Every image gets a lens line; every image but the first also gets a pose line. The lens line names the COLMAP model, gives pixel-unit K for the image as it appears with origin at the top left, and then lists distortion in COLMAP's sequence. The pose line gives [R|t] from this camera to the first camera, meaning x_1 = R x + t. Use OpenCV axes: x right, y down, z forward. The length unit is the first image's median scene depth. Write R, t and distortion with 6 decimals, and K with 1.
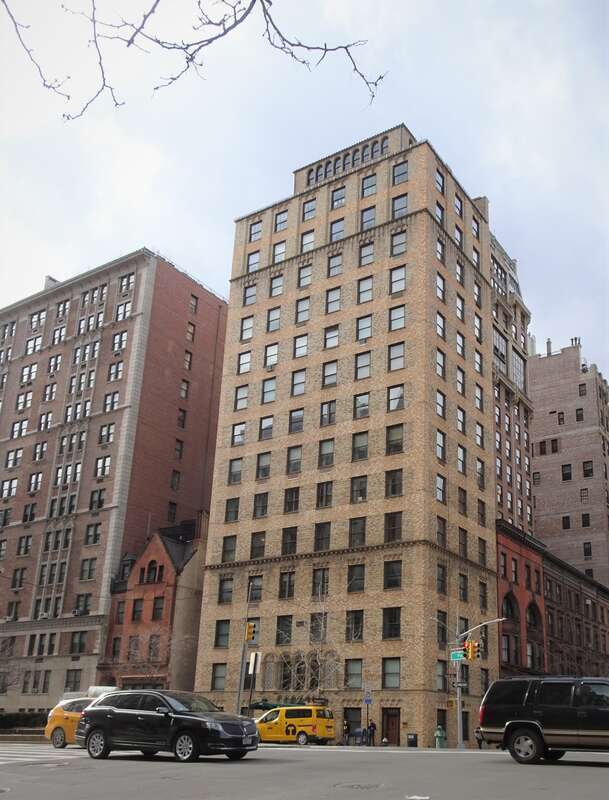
lens RADIAL K [[779.7, 0, 305.3], [0, 779.7, 400.2], [0, 0, 1]] dist [-0.000889, 0.000421]
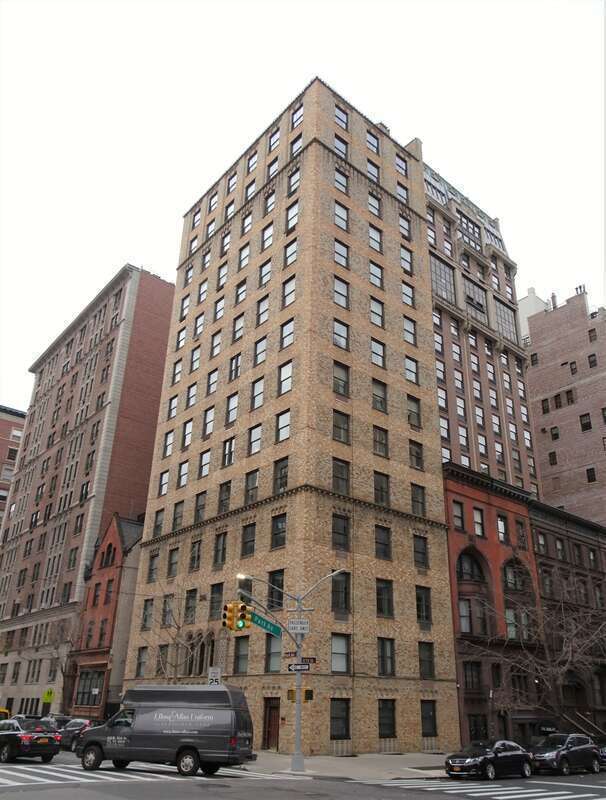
lens RADIAL K [[591.9, 0, 301.4], [0, 591.9, 386.8], [0, 0, 1]] dist [0.000939, 0.001301]
pose [[0.961158, -0.140623, -0.237488, 0.259183], [0.119777, 0.987741, -0.100106, 0.115303], [0.248654, 0.067772, 0.966219, 0.318958]]
